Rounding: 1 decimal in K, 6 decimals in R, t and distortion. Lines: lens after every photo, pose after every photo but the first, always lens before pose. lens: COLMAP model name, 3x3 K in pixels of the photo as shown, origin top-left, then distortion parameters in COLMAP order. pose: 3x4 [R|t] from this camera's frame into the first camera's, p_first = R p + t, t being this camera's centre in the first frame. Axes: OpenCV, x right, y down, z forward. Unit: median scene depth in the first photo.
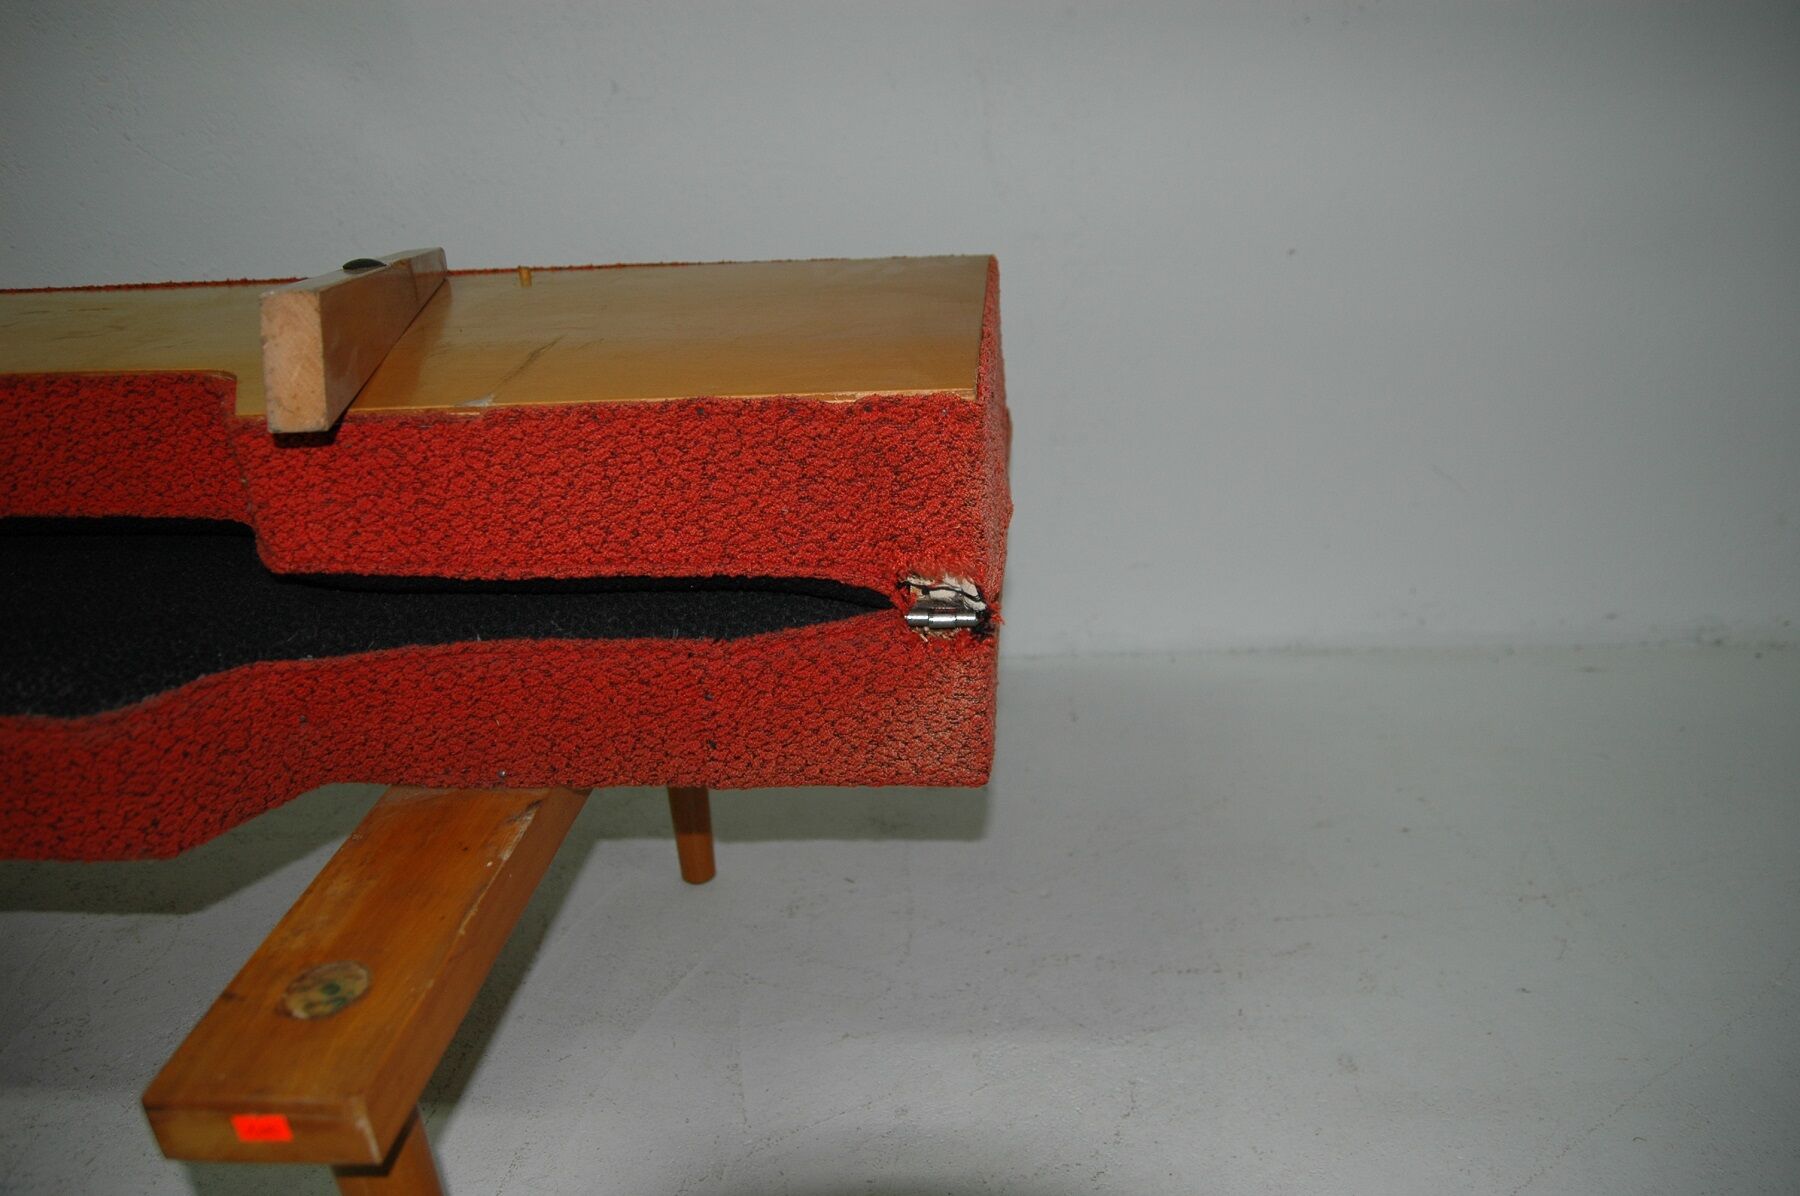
lens RADIAL K [[1337.8, 0, 927.3], [0, 1337.8, 572.2], [0, 0, 1]] dist [-0.127368, 0.109262]
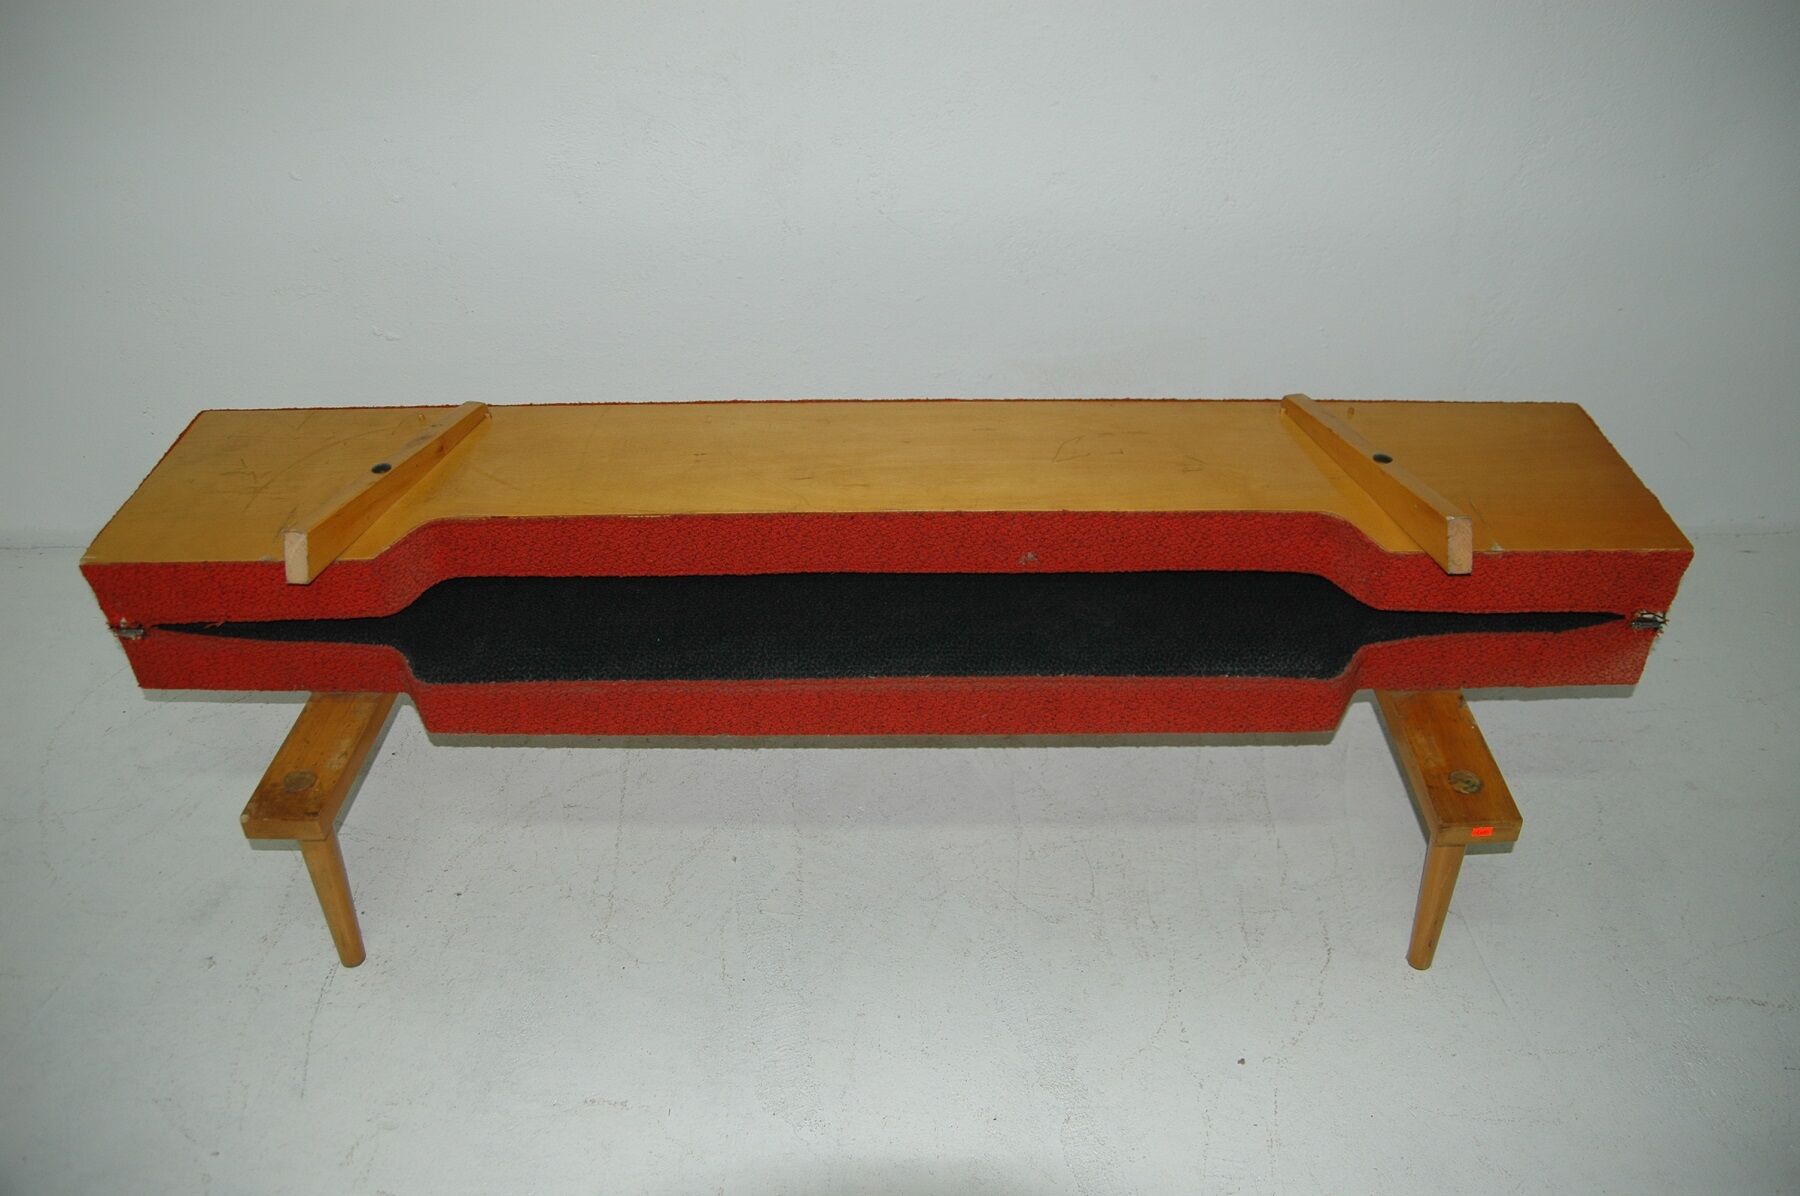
lens RADIAL K [[1337.8, 0, 904.4], [0, 1337.8, 603.9], [0, 0, 1]] dist [-0.127368, 0.109262]
pose [[0.997560, -0.018064, 0.067436, -1.576386], [0.000883, 0.969131, 0.246545, -0.618818], [-0.069808, -0.245883, 0.966782, -1.268612]]
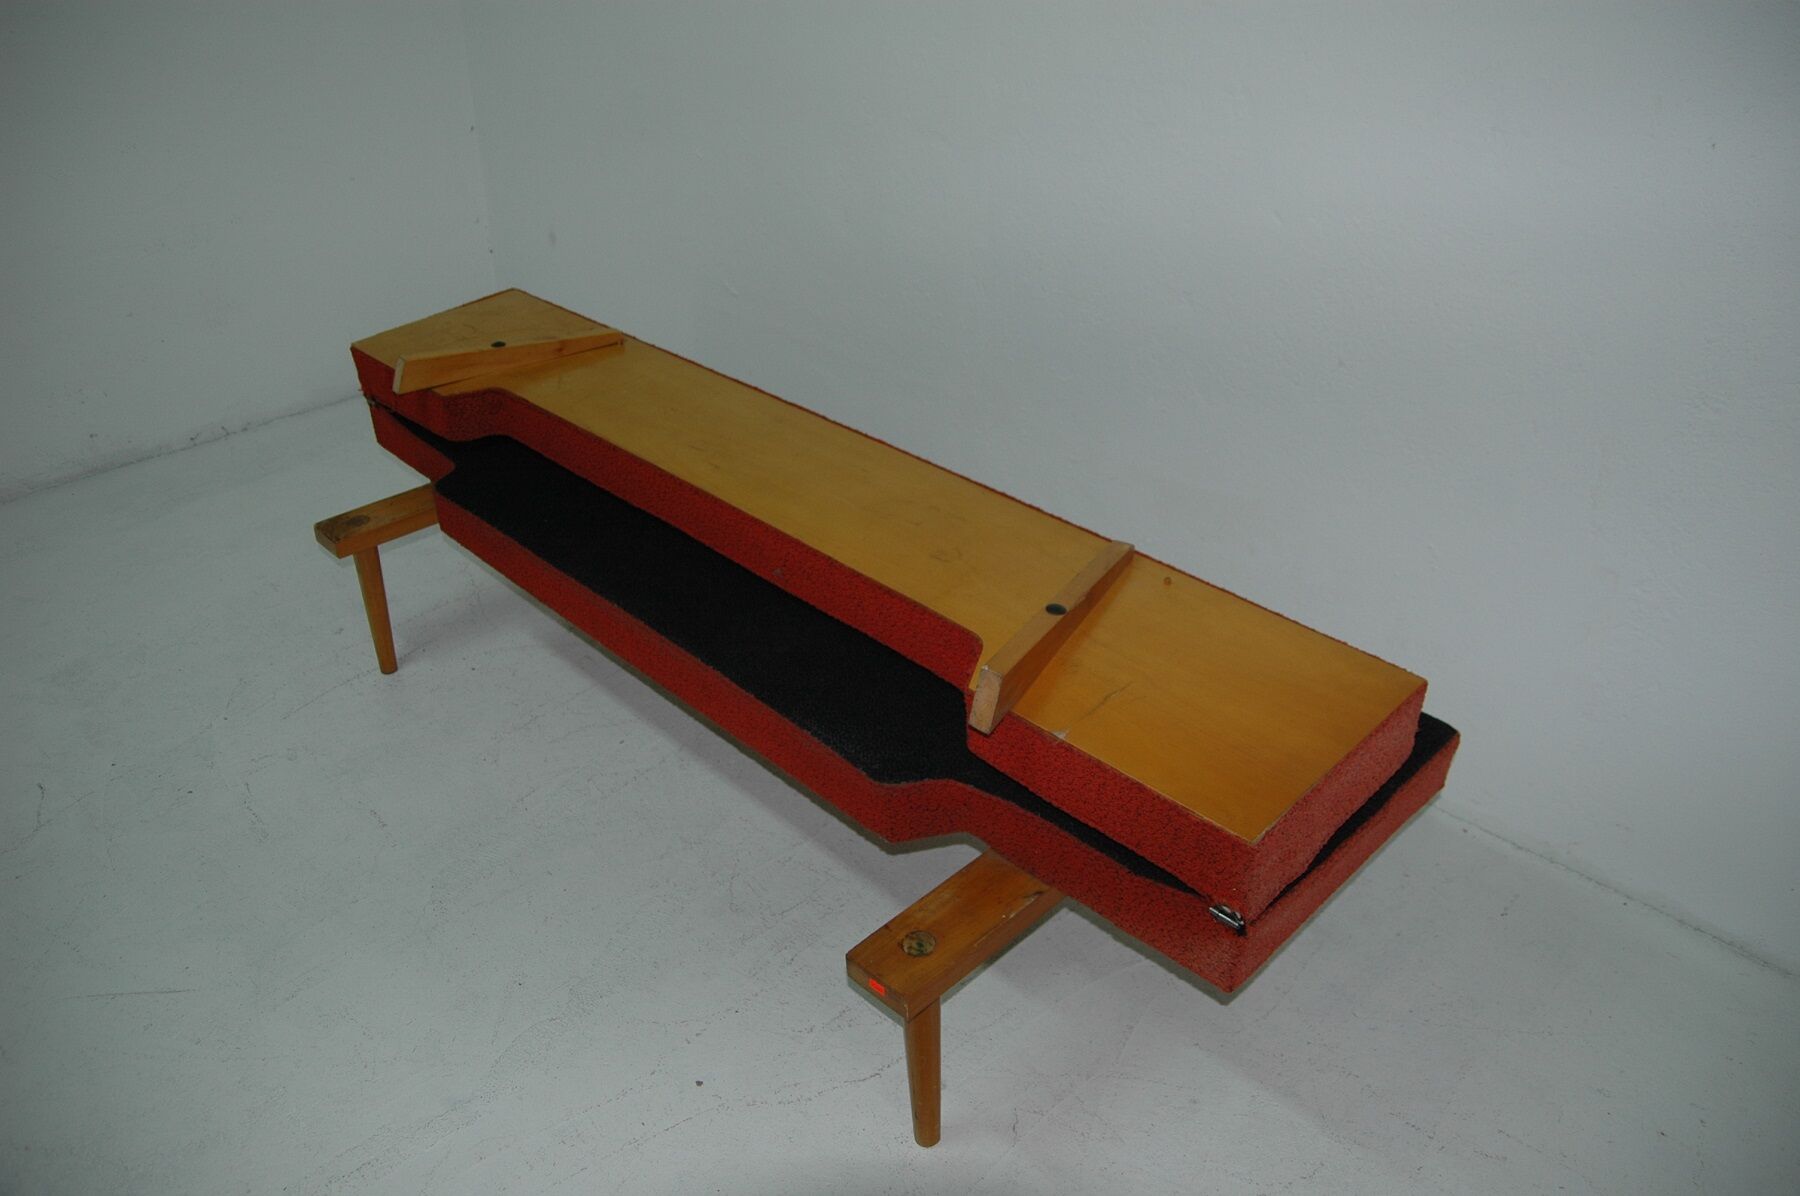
lens RADIAL K [[1337.8, 0, 896.4], [0, 1337.8, 594.4], [0, 0, 1]] dist [-0.127368, 0.109262]
pose [[0.750122, 0.368877, -0.548860, 0.568889], [-0.260270, 0.927667, 0.267757, -0.847125], [0.607928, -0.057998, 0.791871, -0.868569]]
